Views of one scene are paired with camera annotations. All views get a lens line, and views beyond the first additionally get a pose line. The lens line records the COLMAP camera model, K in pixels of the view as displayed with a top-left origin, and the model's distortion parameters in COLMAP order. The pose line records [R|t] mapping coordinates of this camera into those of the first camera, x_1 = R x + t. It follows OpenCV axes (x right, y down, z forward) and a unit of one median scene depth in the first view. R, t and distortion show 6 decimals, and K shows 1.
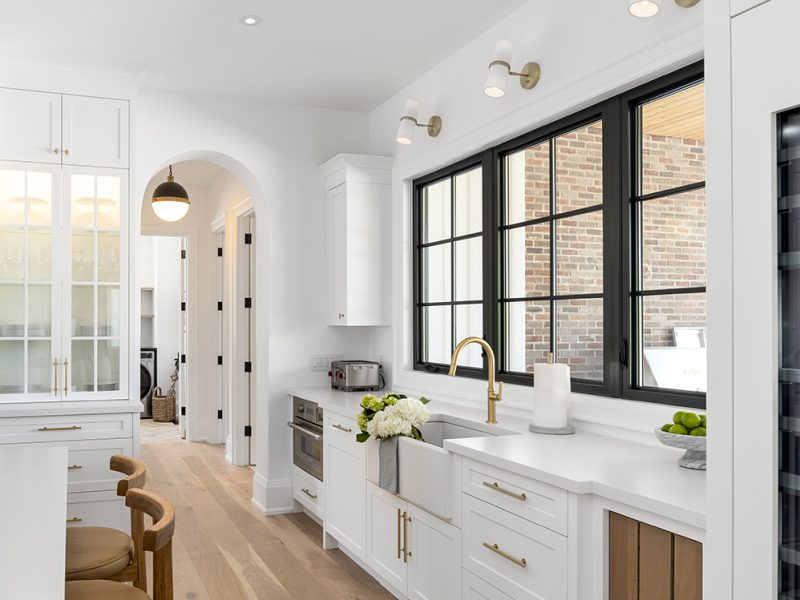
lens RADIAL K [[666.5, 0, 292.7], [0, 666.5, 317.4], [0, 0, 1]] dist [-0.010530, -0.003488]
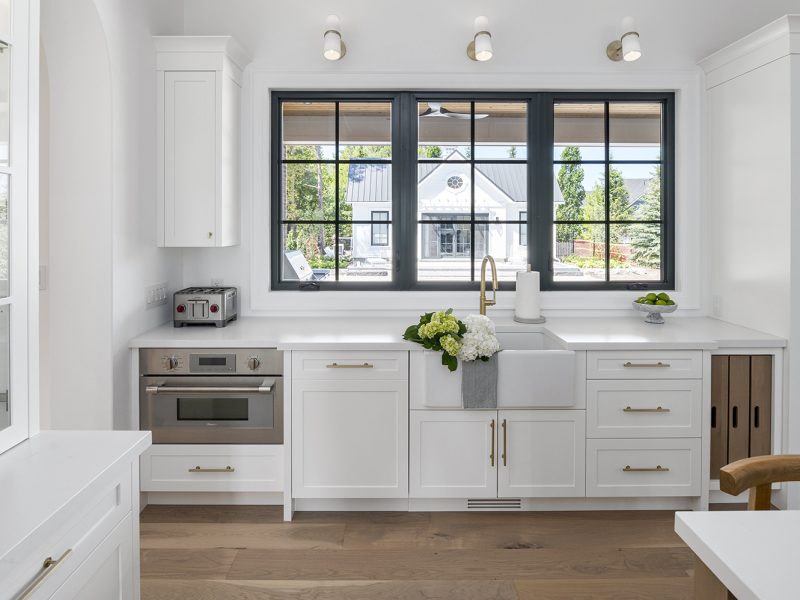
lens RADIAL K [[493.2, 0, 396.9], [0, 493.2, 226.8], [0, 0, 1]] dist [-0.017626, -0.001030]
pose [[0.308073, -0.001435, 0.951362, -0.481495], [-0.008767, 0.999952, 0.004348, -0.019018], [-0.951322, -0.009680, 0.308046, 0.684612]]
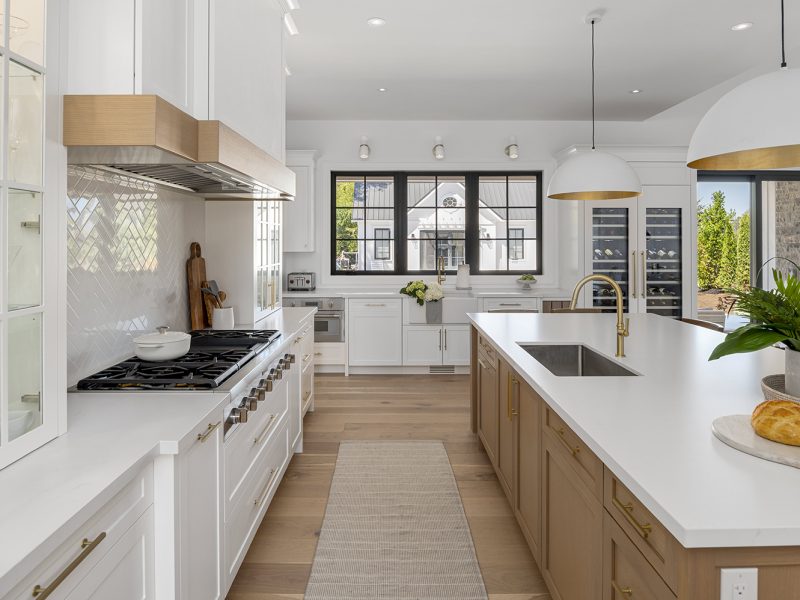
lens RADIAL K [[496.4, 0, 398.7], [0, 496.4, 237.9], [0, 0, 1]] dist [-0.009542, -0.003067]
pose [[0.306391, 0.007467, 0.951877, -1.175892], [-0.006885, 0.999960, -0.005628, -0.019323], [-0.951881, -0.004829, 0.306430, 0.455947]]
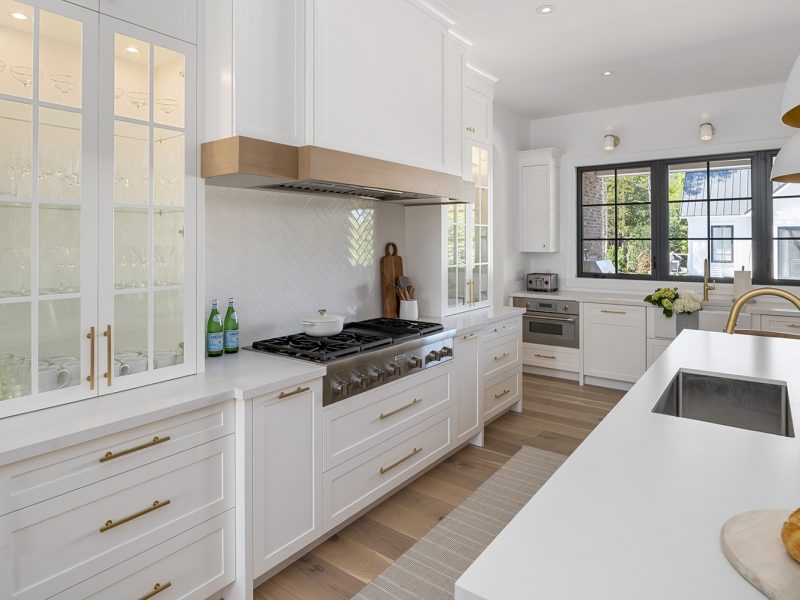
lens RADIAL K [[496.4, 0, 398.7], [0, 496.4, 237.9], [0, 0, 1]] dist [-0.009542, -0.003067]
pose [[0.818407, 0.003899, 0.574625, -1.041624], [-0.004135, 0.999991, -0.000895, -0.022550], [-0.574624, -0.001644, 0.818416, 0.240879]]
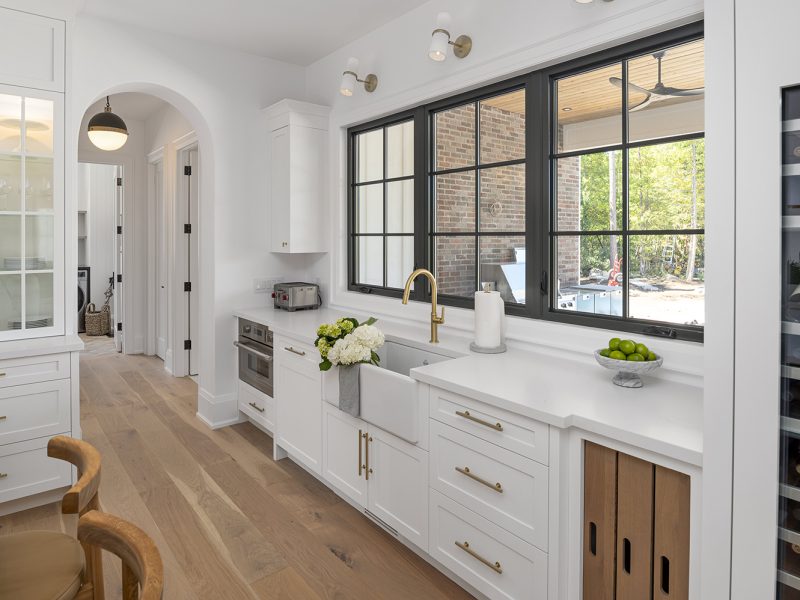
lens RADIAL K [[496.4, 0, 398.7], [0, 496.4, 237.9], [0, 0, 1]] dist [-0.009542, -0.003067]
pose [[0.934150, 0.000054, 0.356882, -0.052249], [-0.003761, 0.999946, 0.009694, -0.024917], [-0.356862, -0.010398, 0.934099, 0.171602]]
